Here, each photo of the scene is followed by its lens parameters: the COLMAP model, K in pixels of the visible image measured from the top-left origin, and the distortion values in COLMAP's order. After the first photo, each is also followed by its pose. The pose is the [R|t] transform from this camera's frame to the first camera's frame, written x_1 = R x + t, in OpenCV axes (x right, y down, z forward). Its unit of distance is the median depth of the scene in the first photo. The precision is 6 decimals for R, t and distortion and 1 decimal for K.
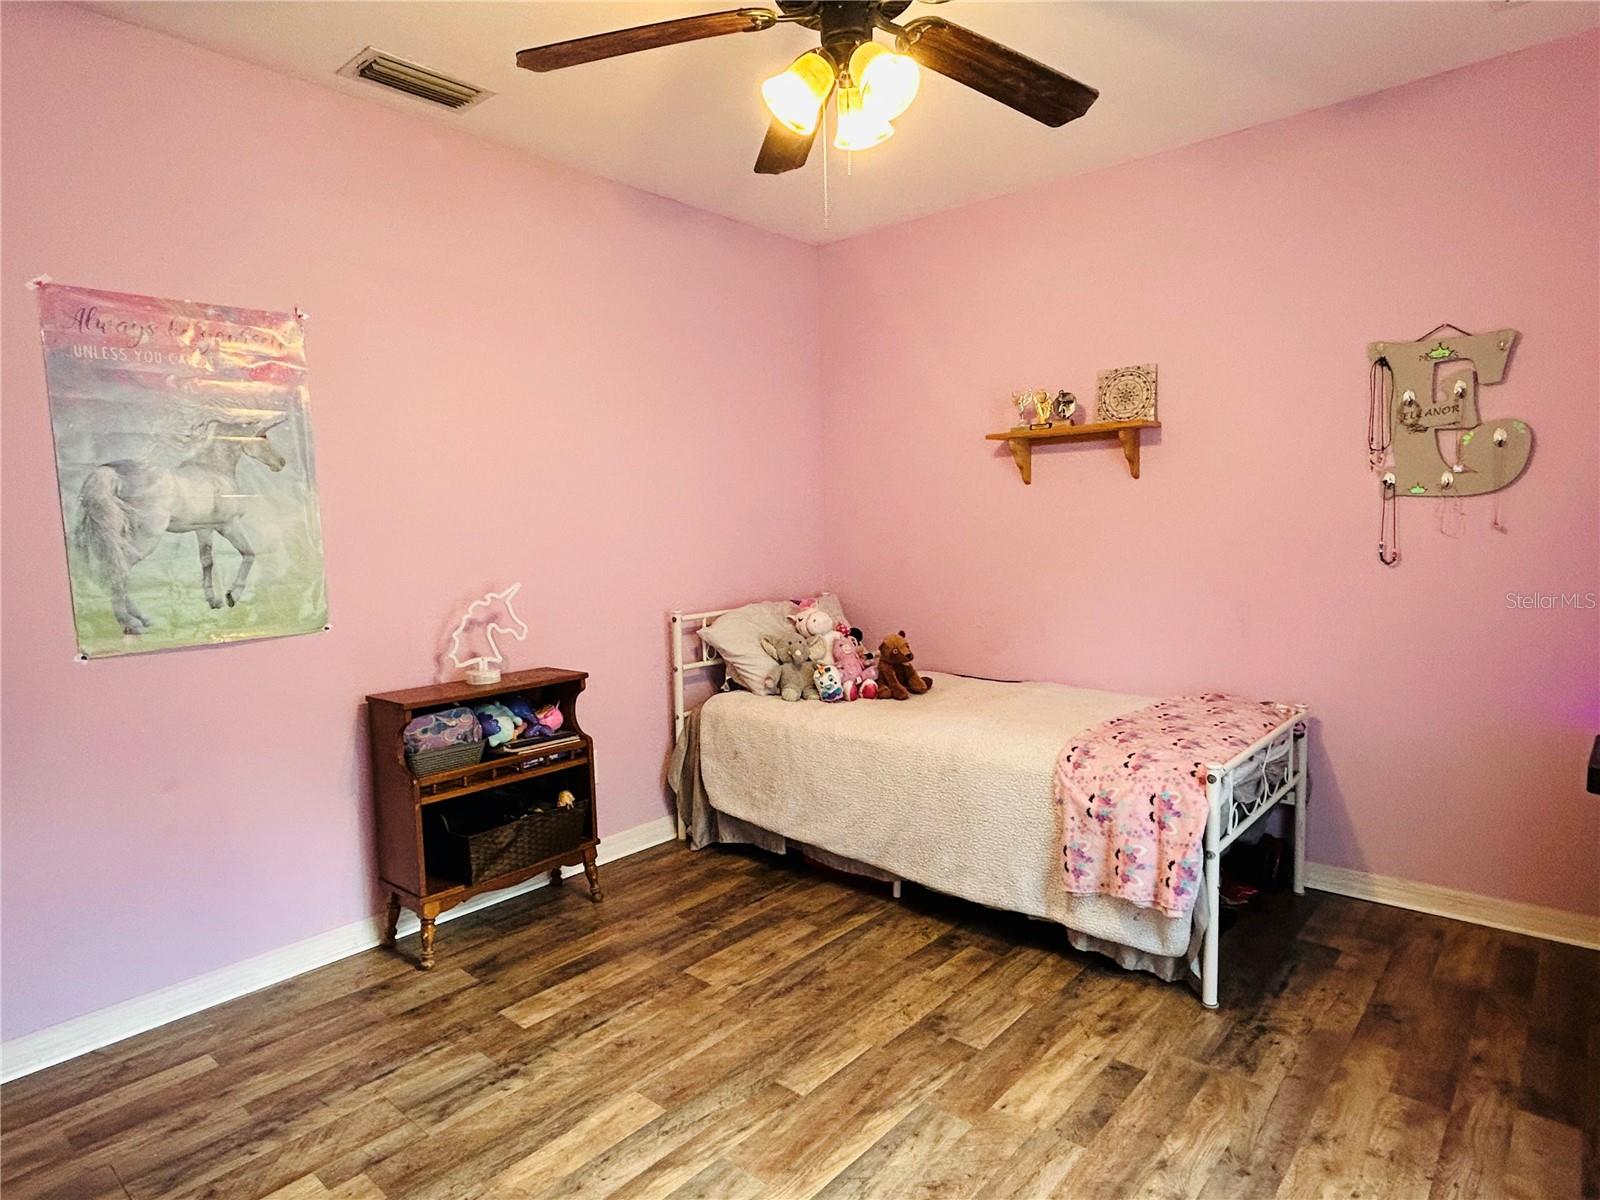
lens RADIAL K [[927.9, 0, 802.5], [0, 927.9, 603.2], [0, 0, 1]] dist [0.007654, -0.002759]
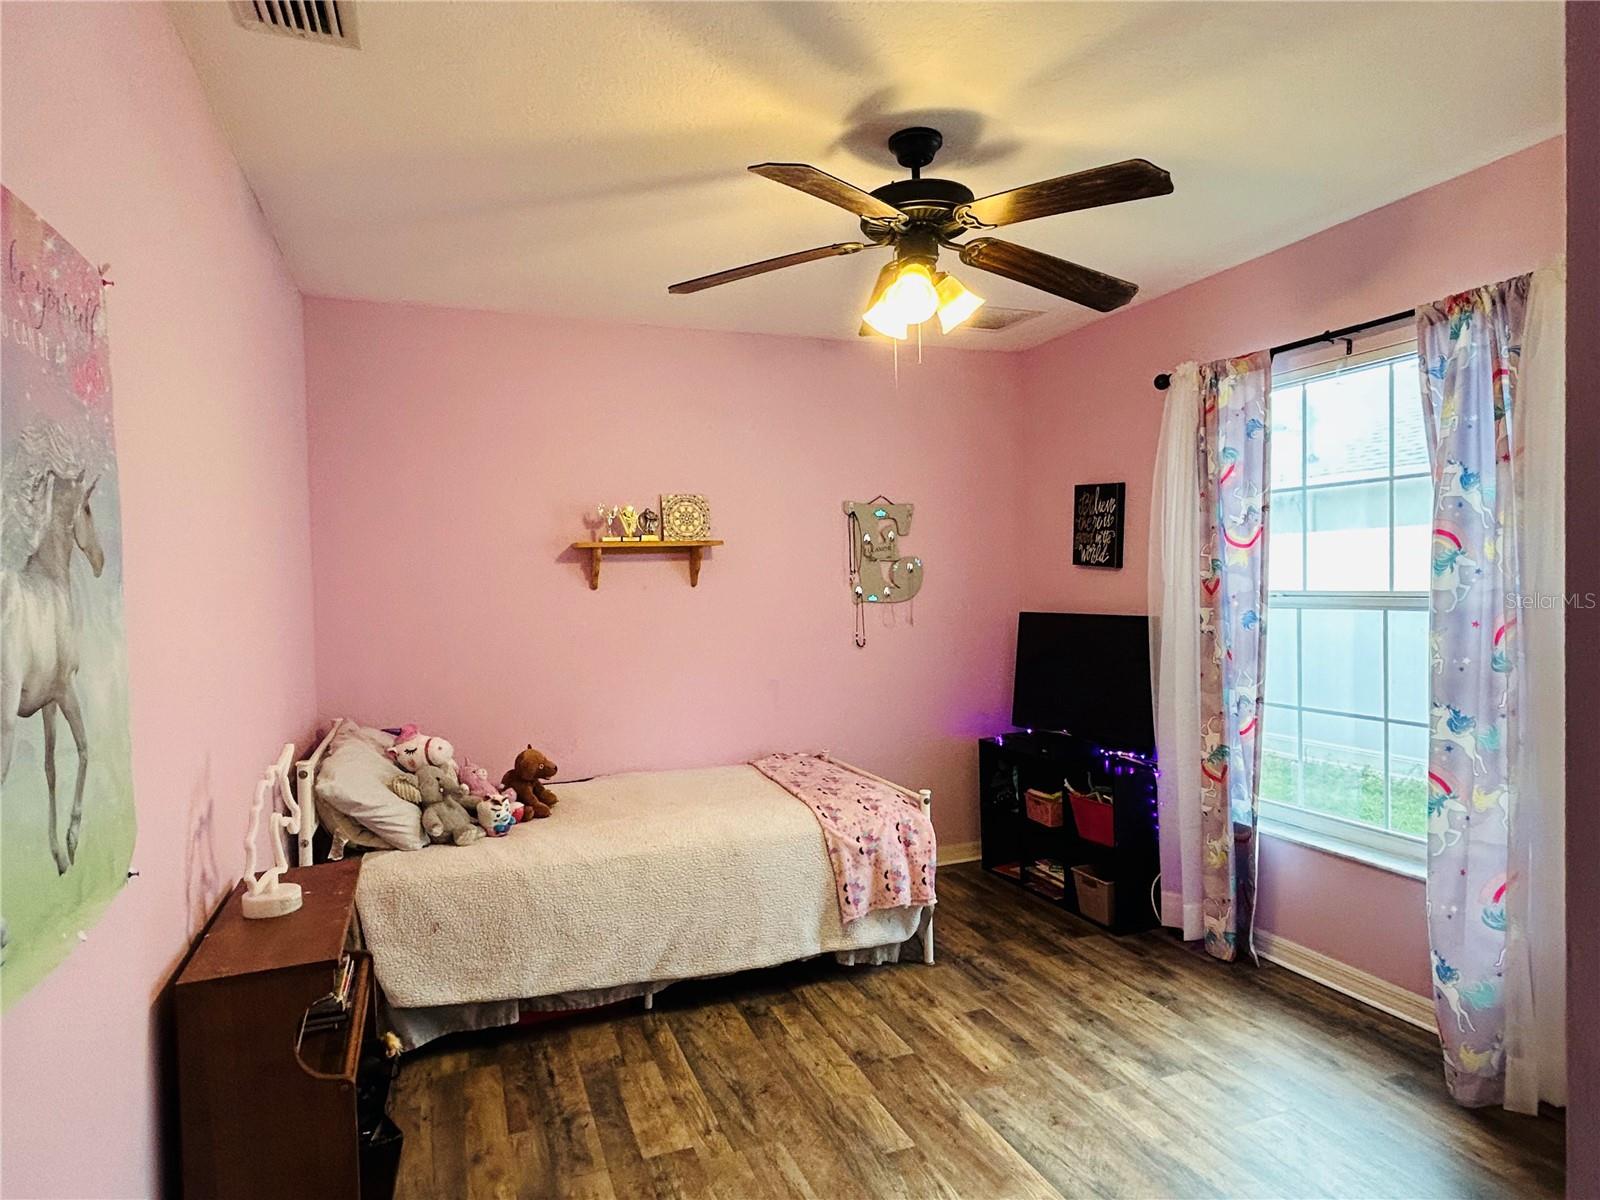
lens RADIAL K [[927.9, 0, 805.7], [0, 927.9, 594.2], [0, 0, 1]] dist [0.007654, -0.002759]
pose [[0.466164, -0.002781, 0.884694, -0.834075], [0.091752, 0.994755, -0.045220, -0.075127], [-0.879928, 0.102252, 0.463974, 0.415955]]
